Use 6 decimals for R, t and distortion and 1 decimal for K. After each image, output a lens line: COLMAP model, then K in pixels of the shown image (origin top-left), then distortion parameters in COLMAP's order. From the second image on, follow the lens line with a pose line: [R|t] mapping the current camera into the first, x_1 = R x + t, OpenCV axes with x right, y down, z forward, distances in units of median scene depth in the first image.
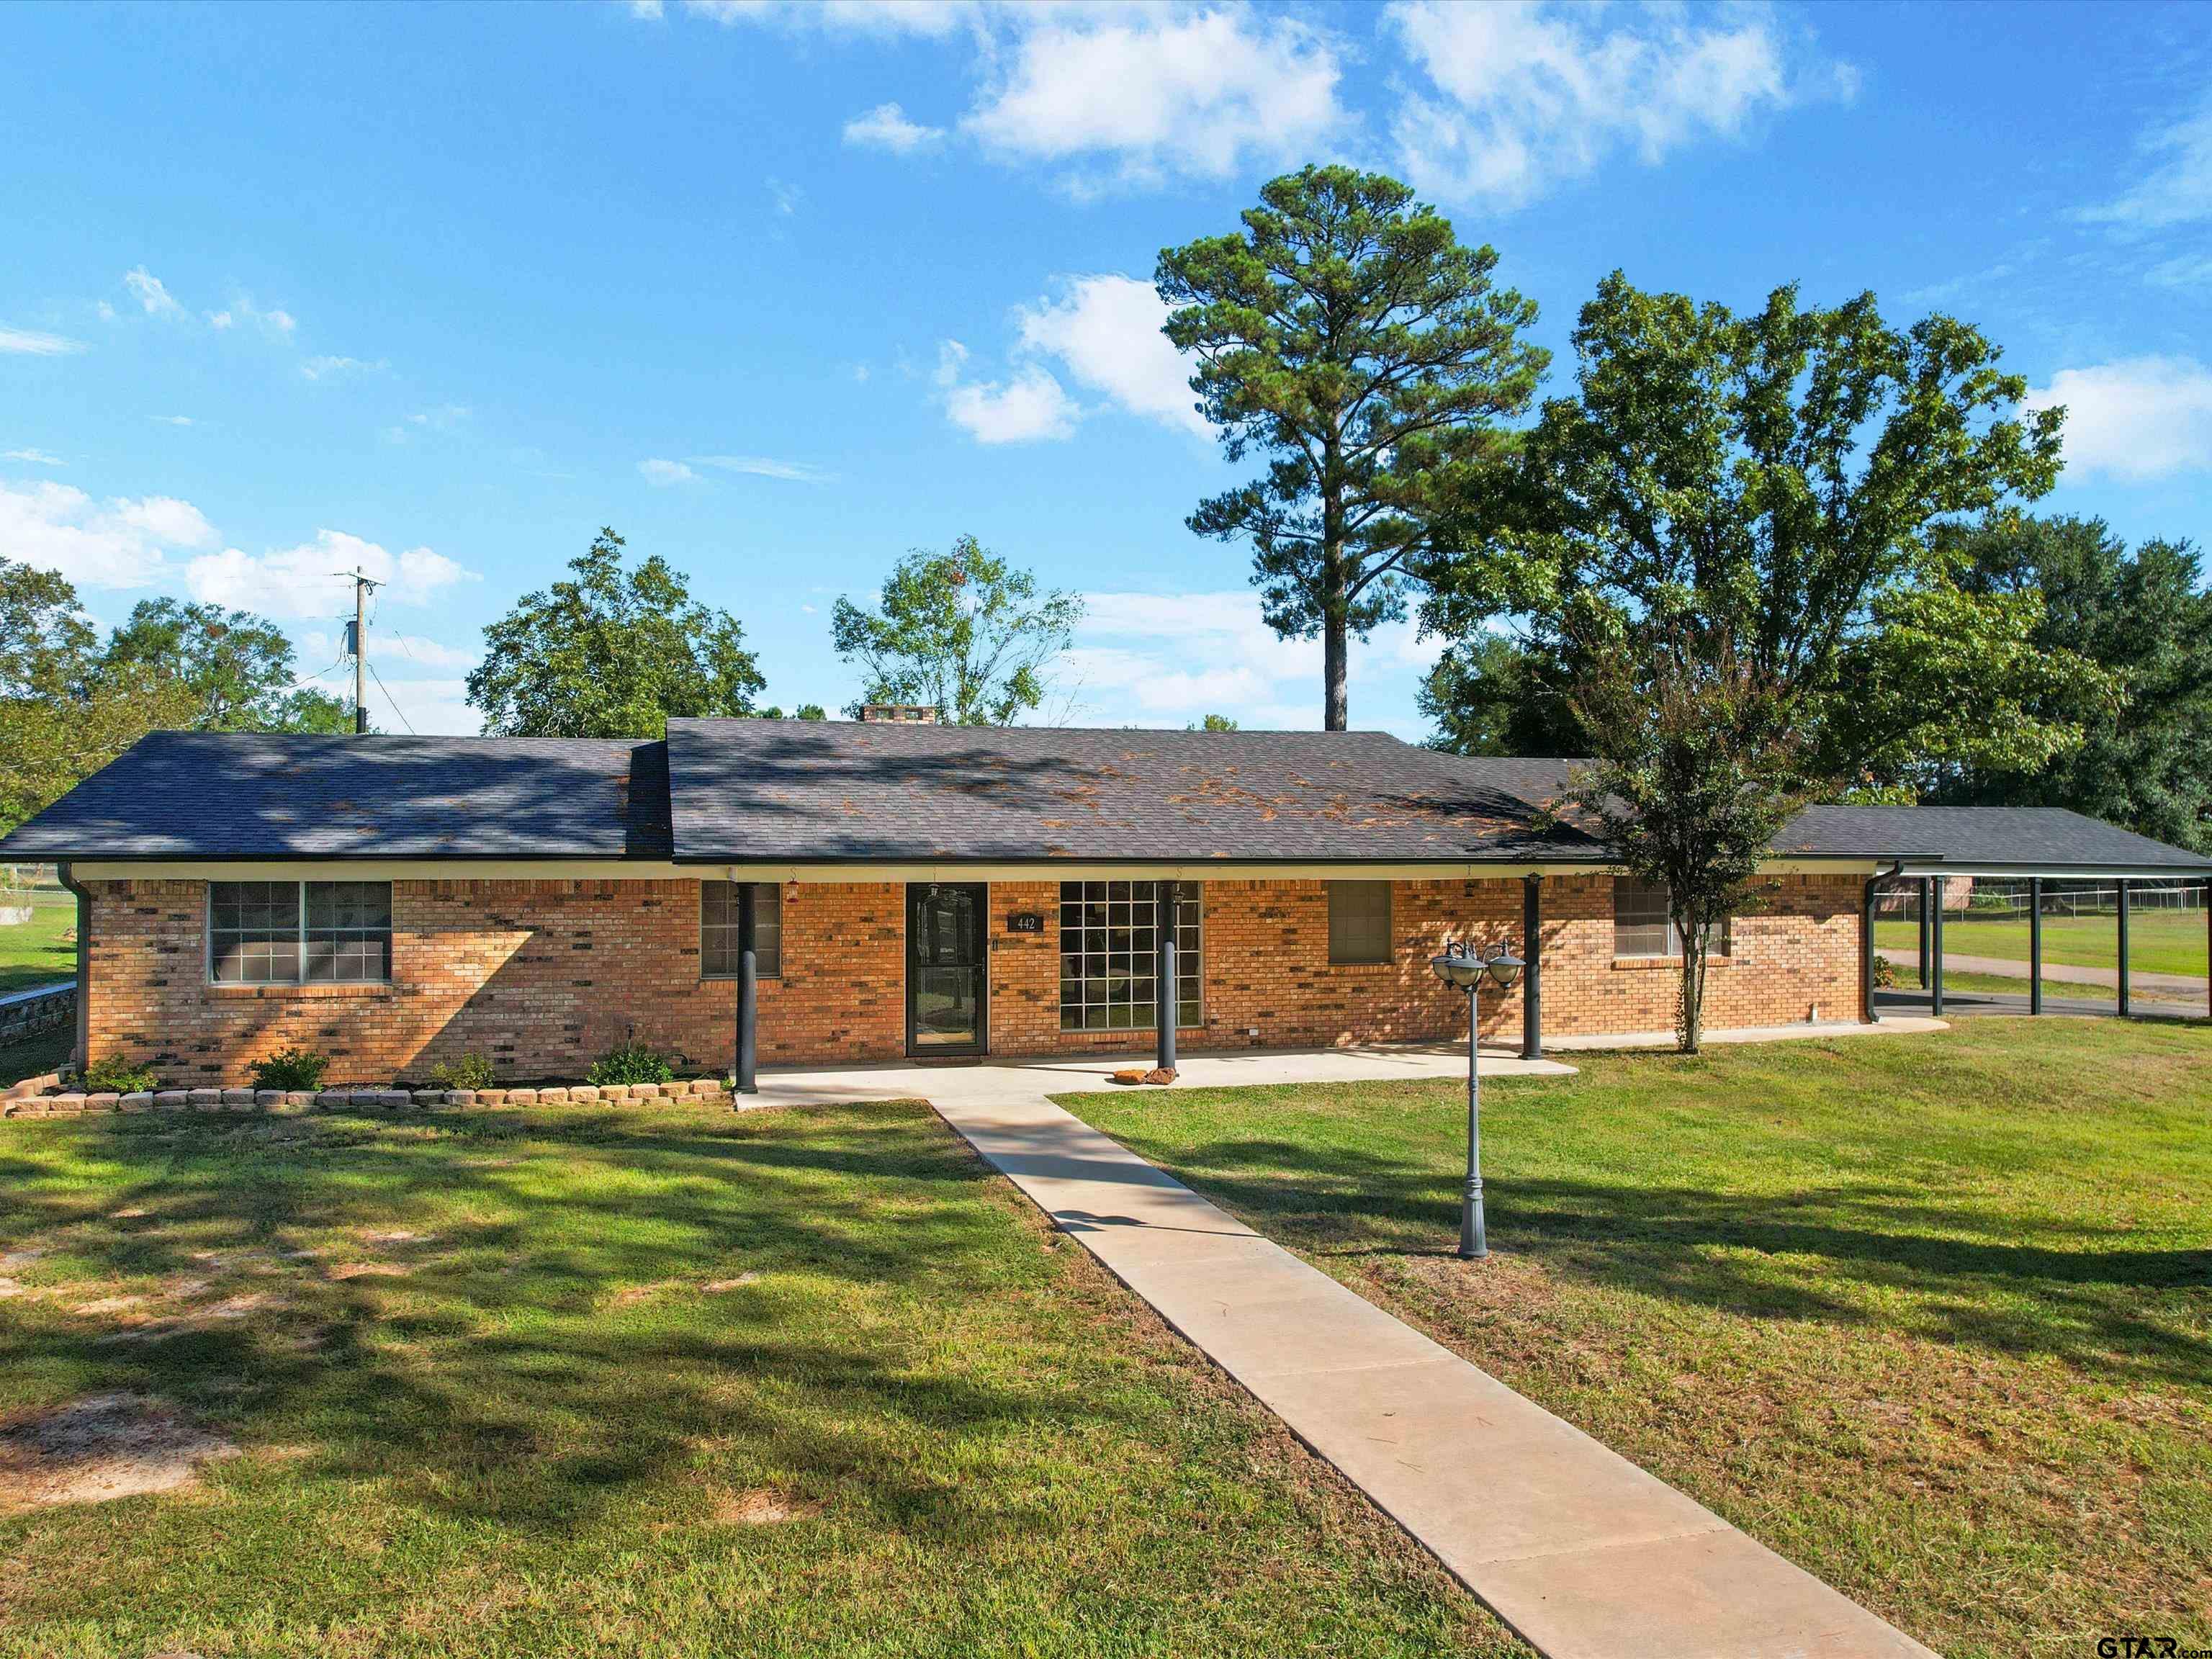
lens RADIAL K [[1625.0, 0, 1109.7], [0, 1625.0, 817.8], [0, 0, 1]] dist [-0.081714, 0.076320]
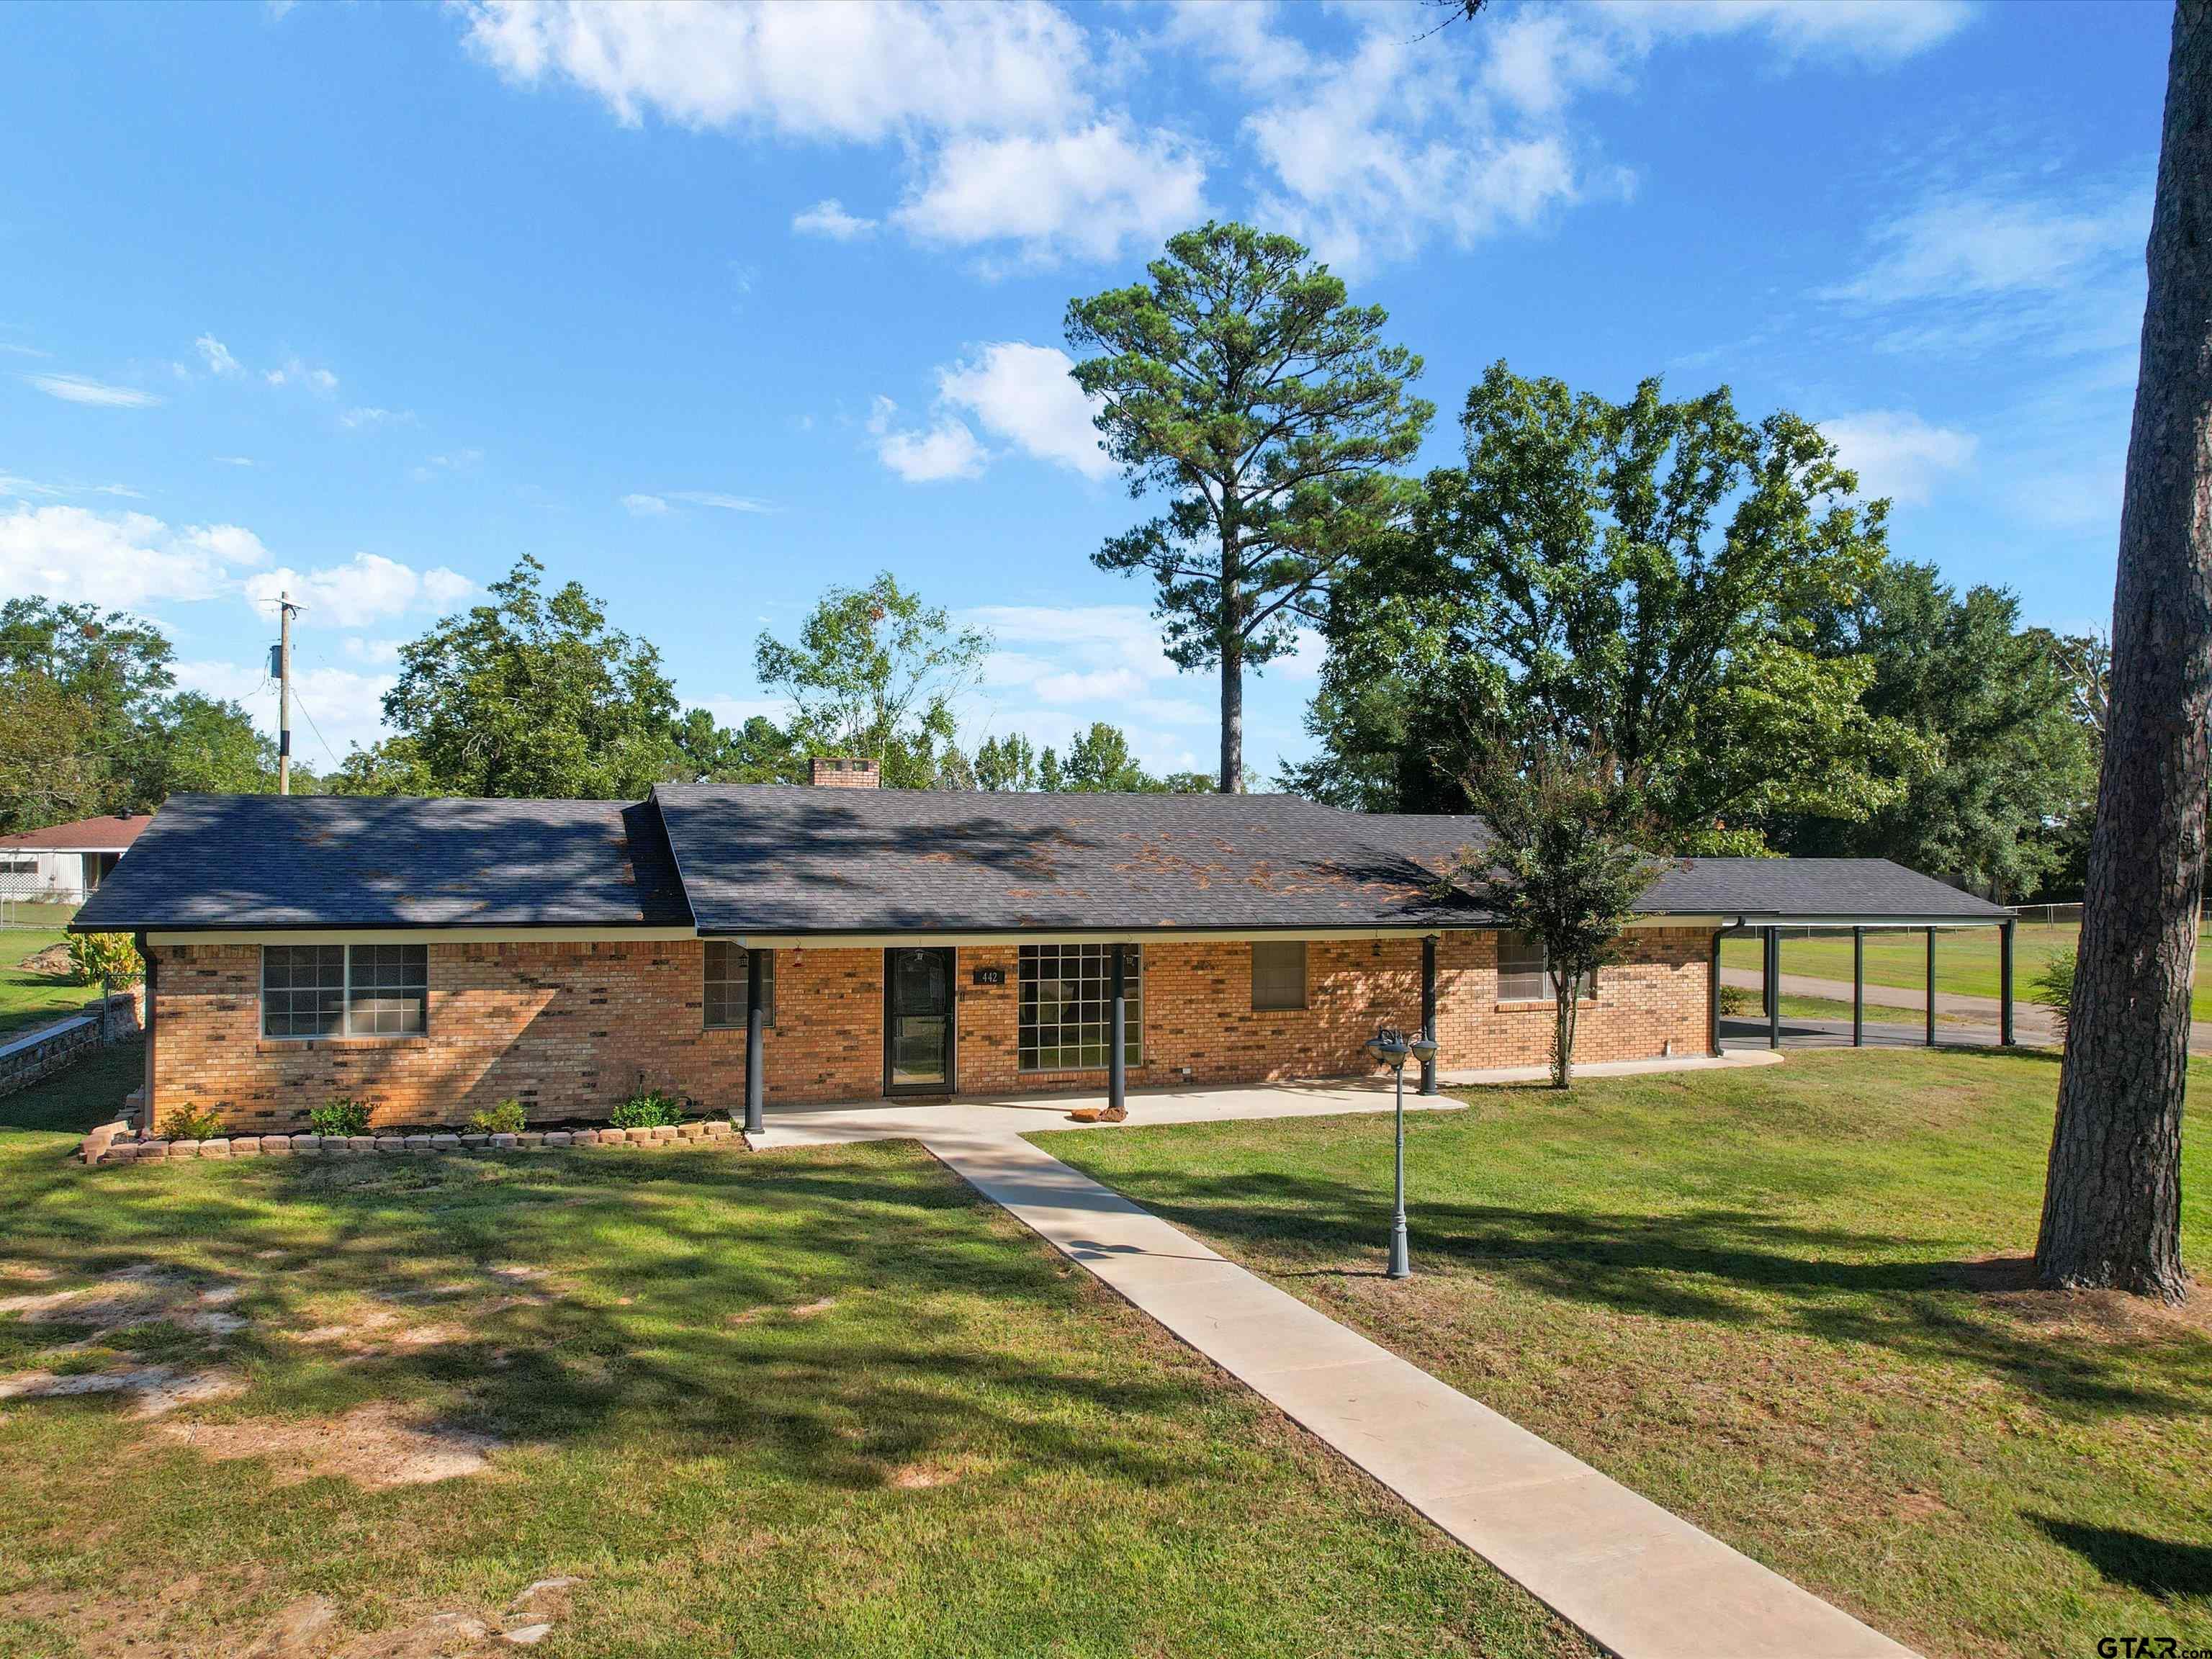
lens RADIAL K [[1625.0, 0, 1109.7], [0, 1625.0, 817.8], [0, 0, 1]] dist [-0.081714, 0.076320]
pose [[0.997124, 0.006917, 0.075467, -0.044097], [-0.007068, 0.999974, 0.001732, -0.039723], [-0.075453, -0.002261, 0.997147, -0.110133]]
